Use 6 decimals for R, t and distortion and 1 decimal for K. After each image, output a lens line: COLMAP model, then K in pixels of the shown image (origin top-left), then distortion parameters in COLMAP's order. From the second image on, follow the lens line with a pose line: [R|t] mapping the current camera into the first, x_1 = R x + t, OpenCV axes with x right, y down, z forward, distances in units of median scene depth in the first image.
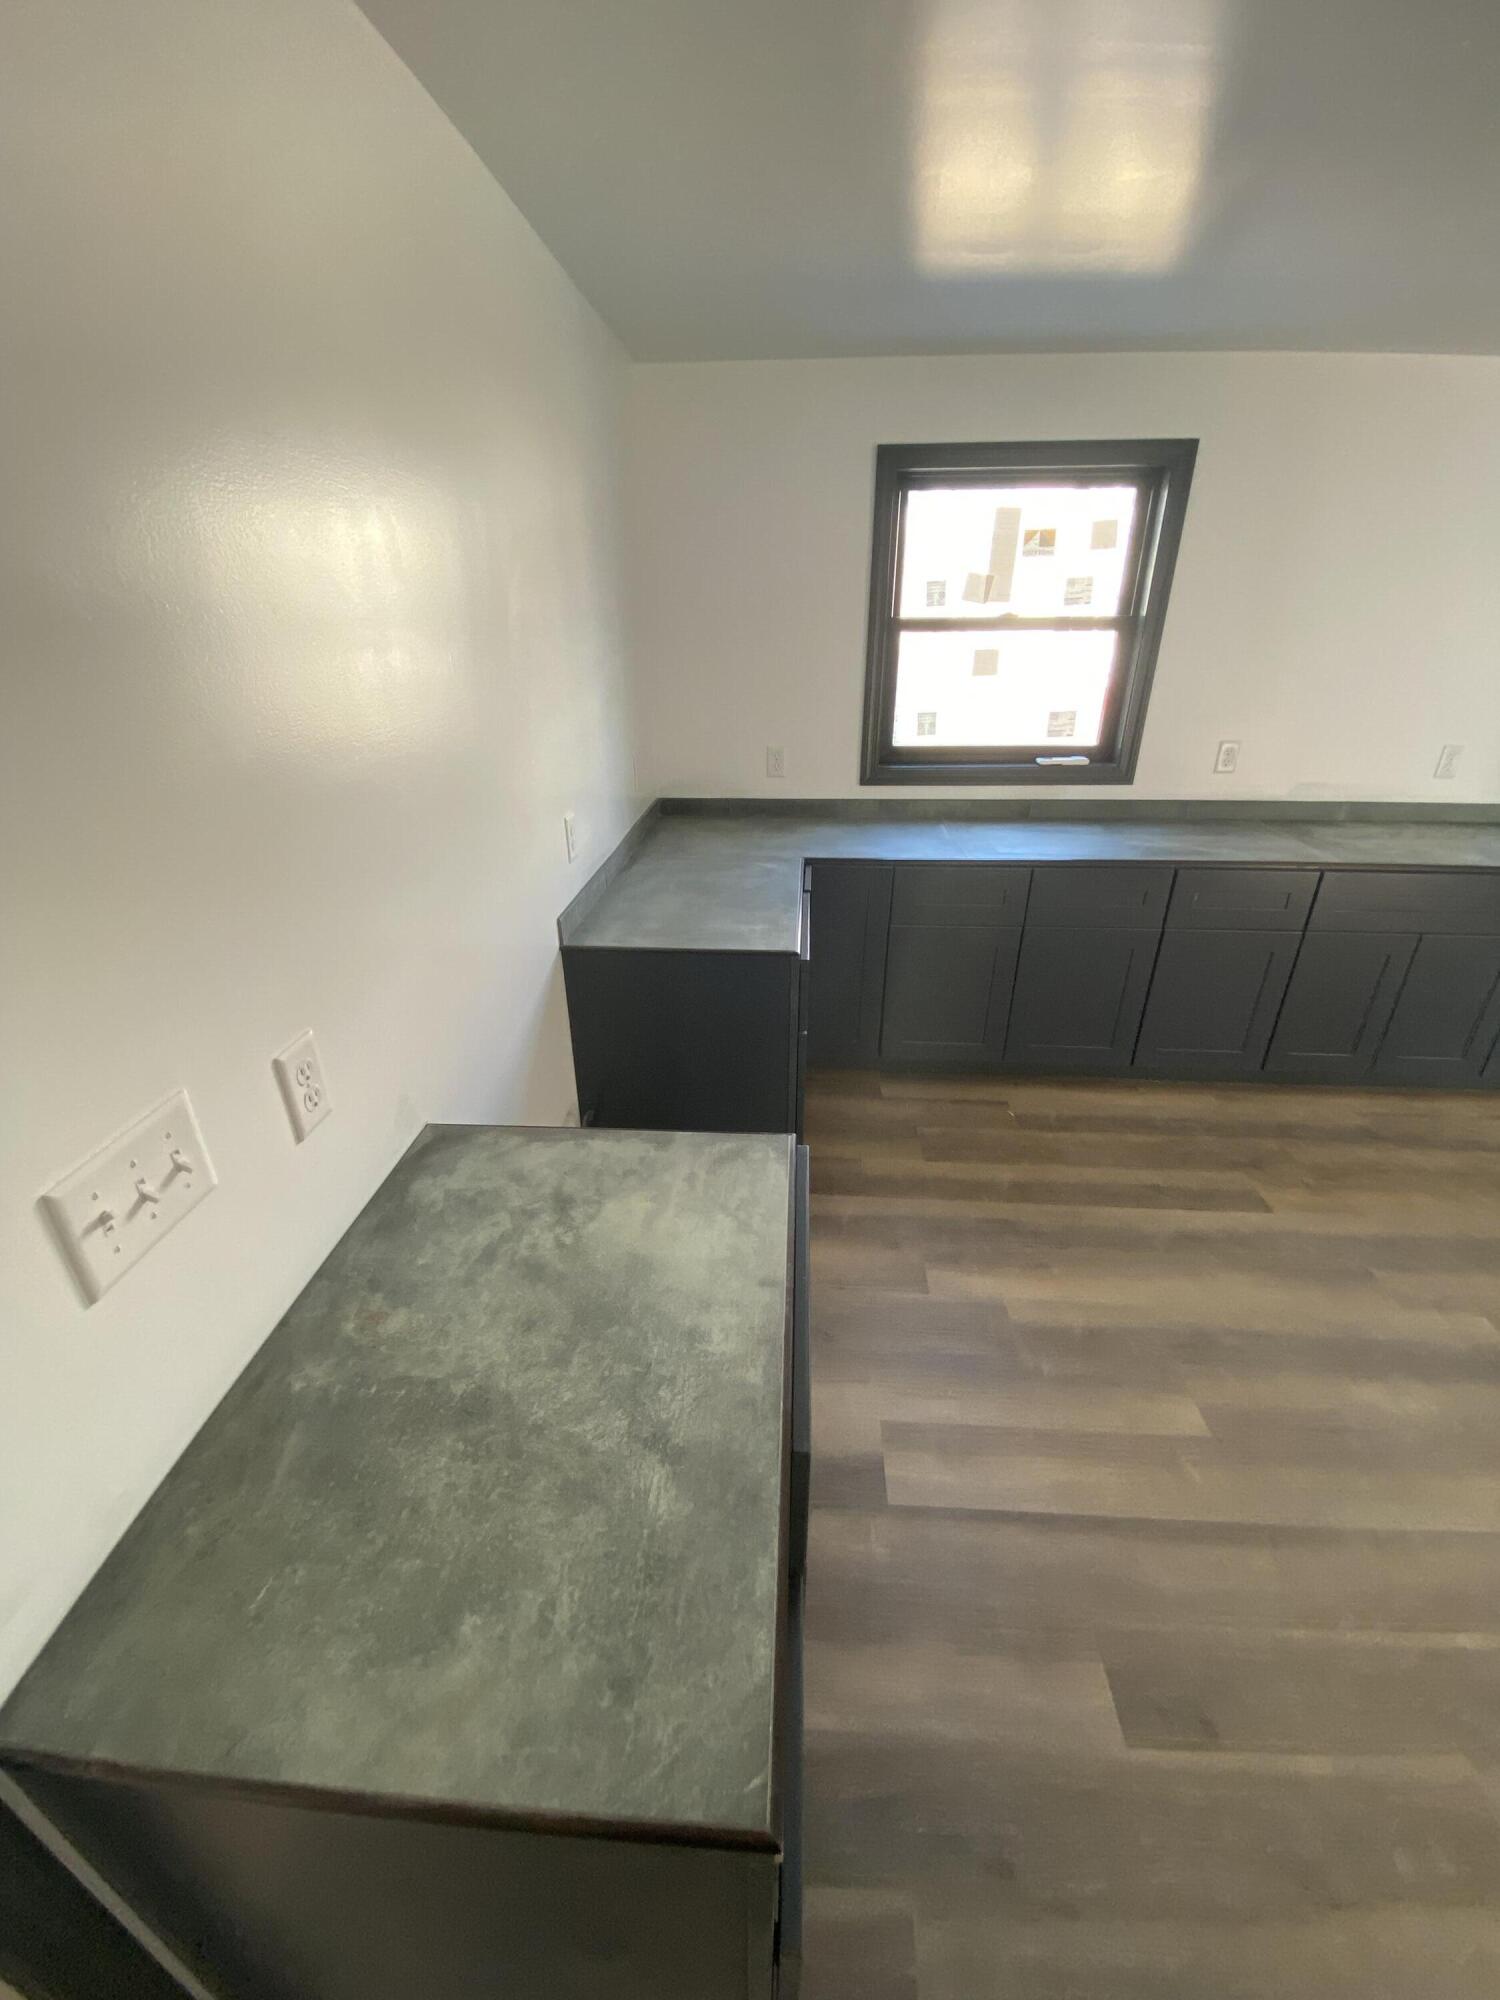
lens RADIAL K [[802.1, 0, 752.0], [0, 802.1, 997.6], [0, 0, 1]] dist [0.029802, -0.025620]
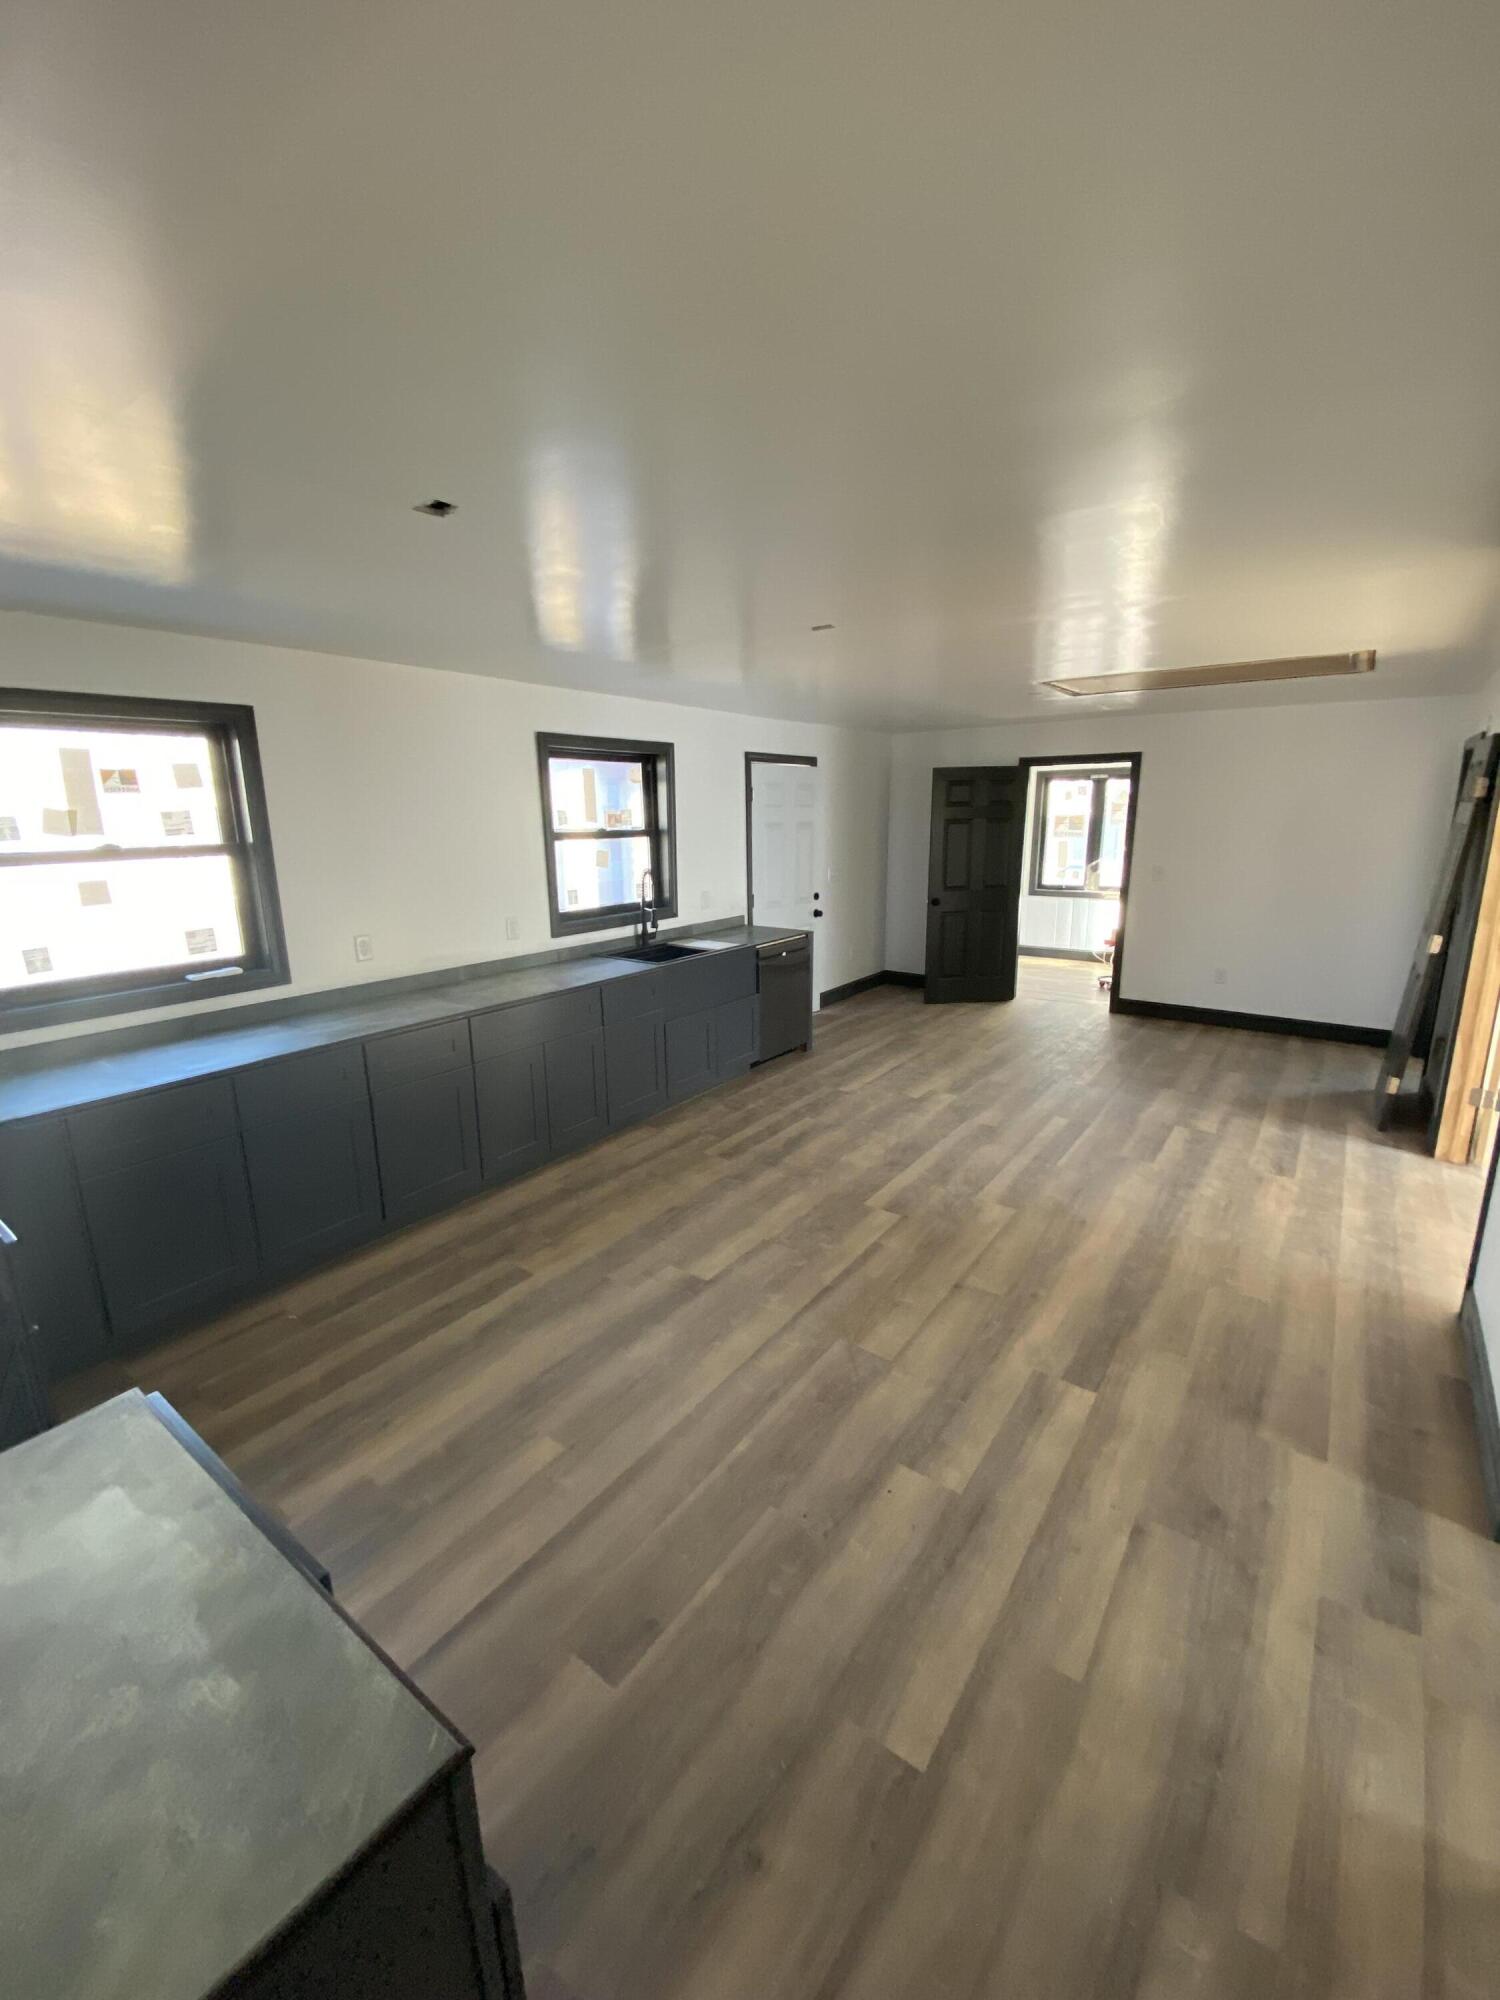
lens RADIAL K [[810.4, 0, 746.9], [0, 810.4, 990.9], [0, 0, 1]] dist [0.022487, -0.020946]
pose [[0.539525, -0.184946, 0.821406, -0.129659], [0.374475, 0.926484, -0.037362, 0.023128], [-0.754109, 0.327754, 0.569119, -0.114804]]
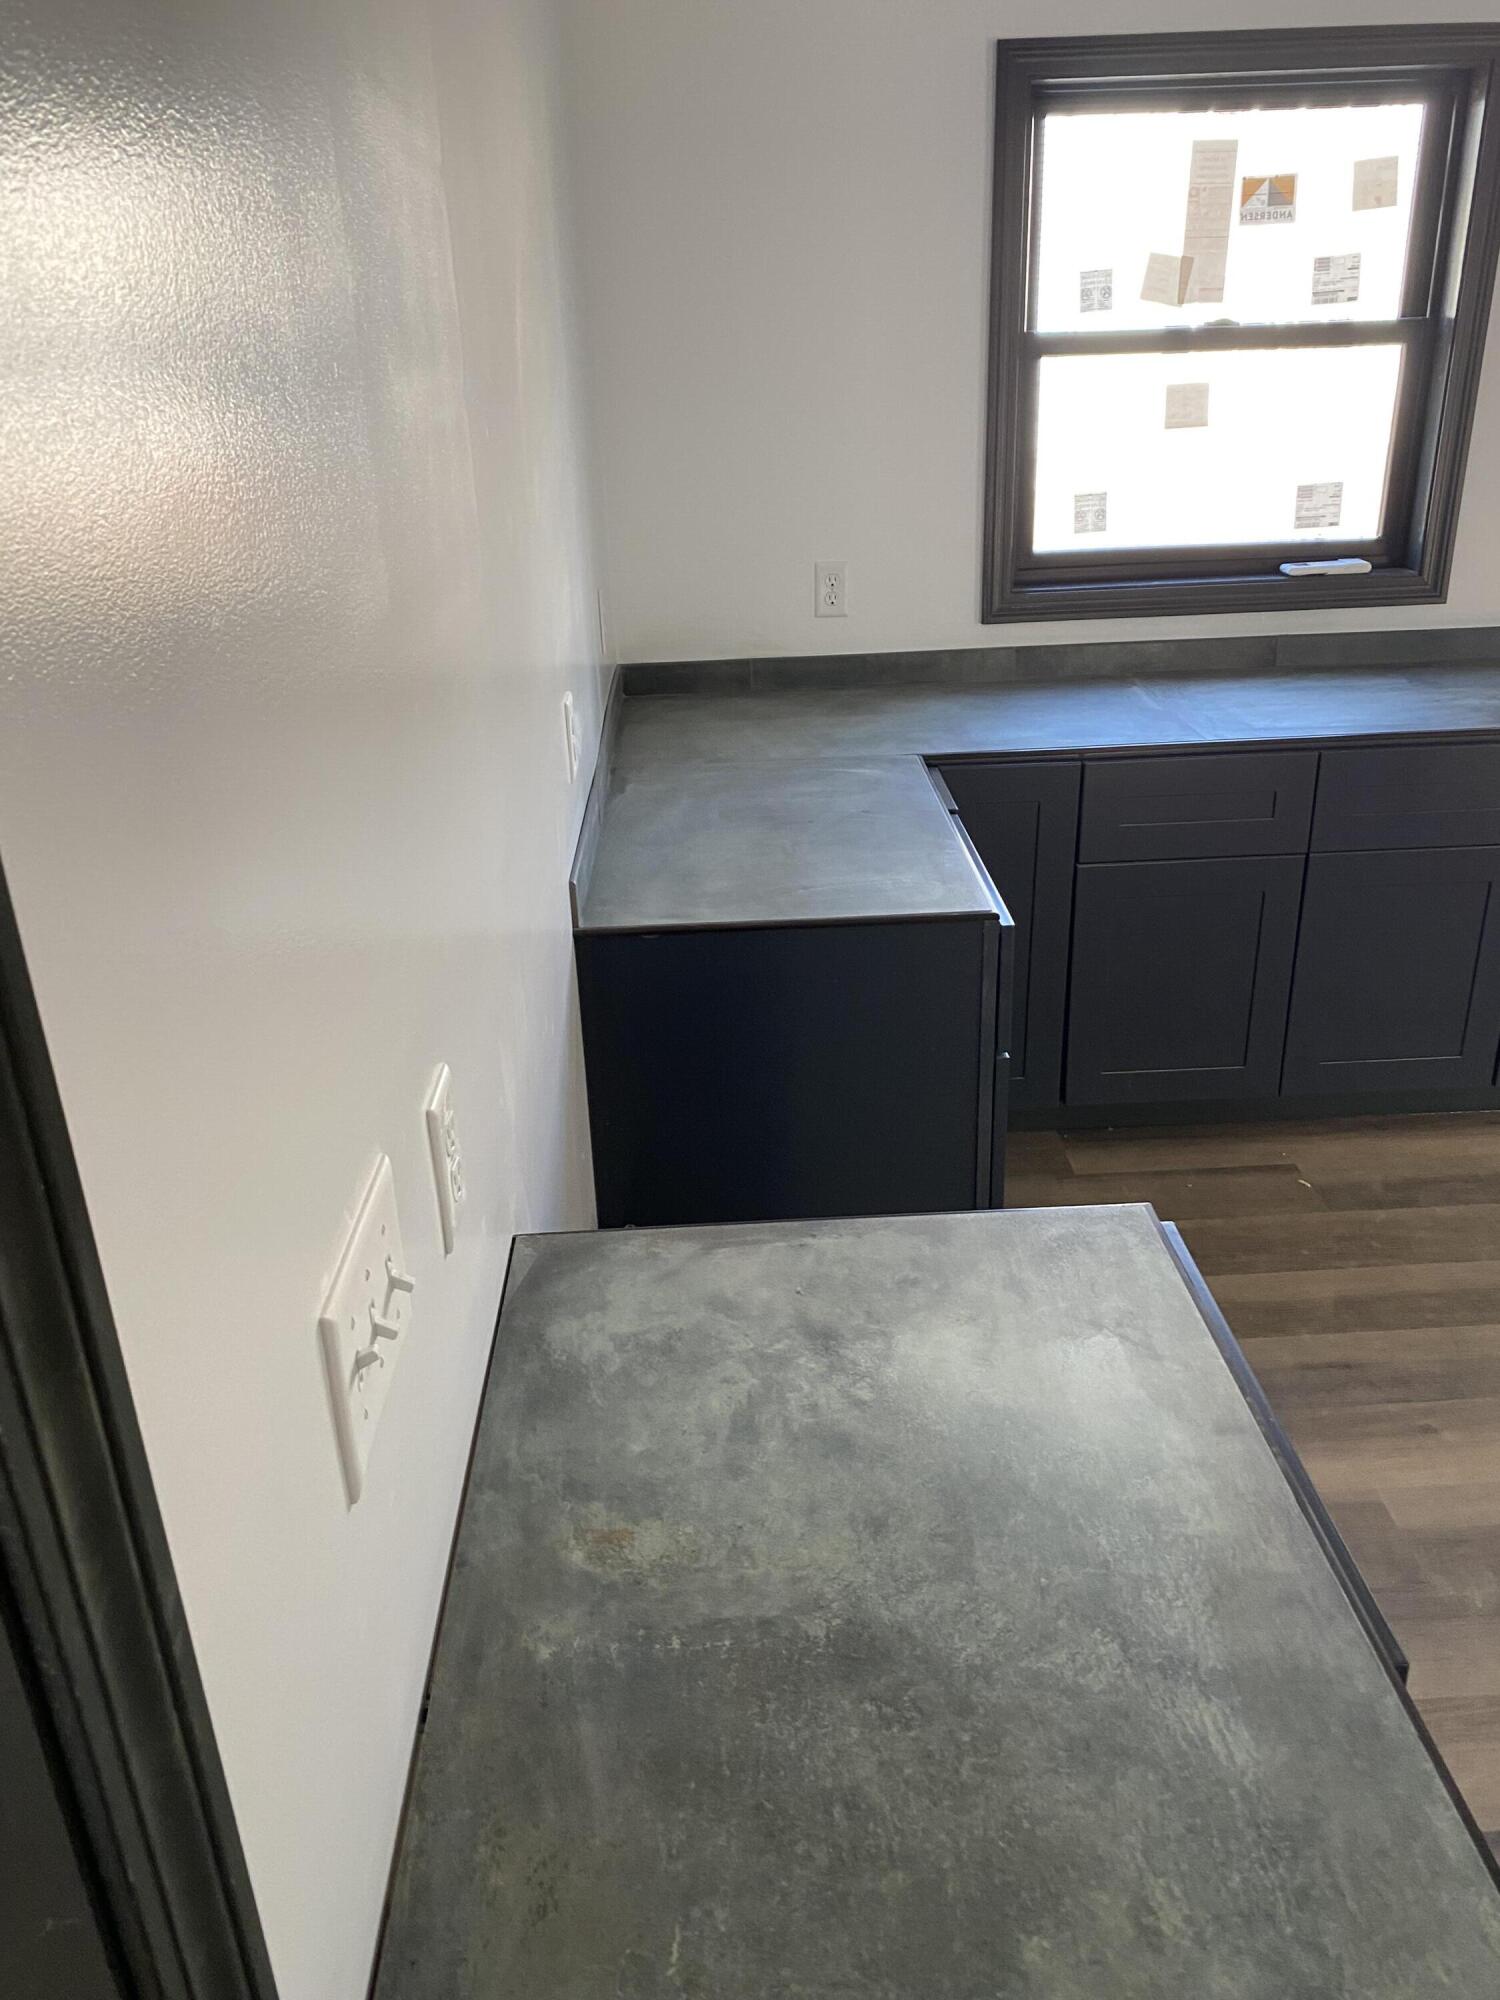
lens RADIAL K [[1523.8, 0, 764.3], [0, 1523.8, 989.4], [0, 0, 1]] dist [0.005726, 0.002176]
pose [[0.993666, -0.067093, 0.090143, -0.161808], [0.070072, 0.997082, -0.030298, 0.014596], [-0.087848, 0.036423, 0.995468, -0.049088]]
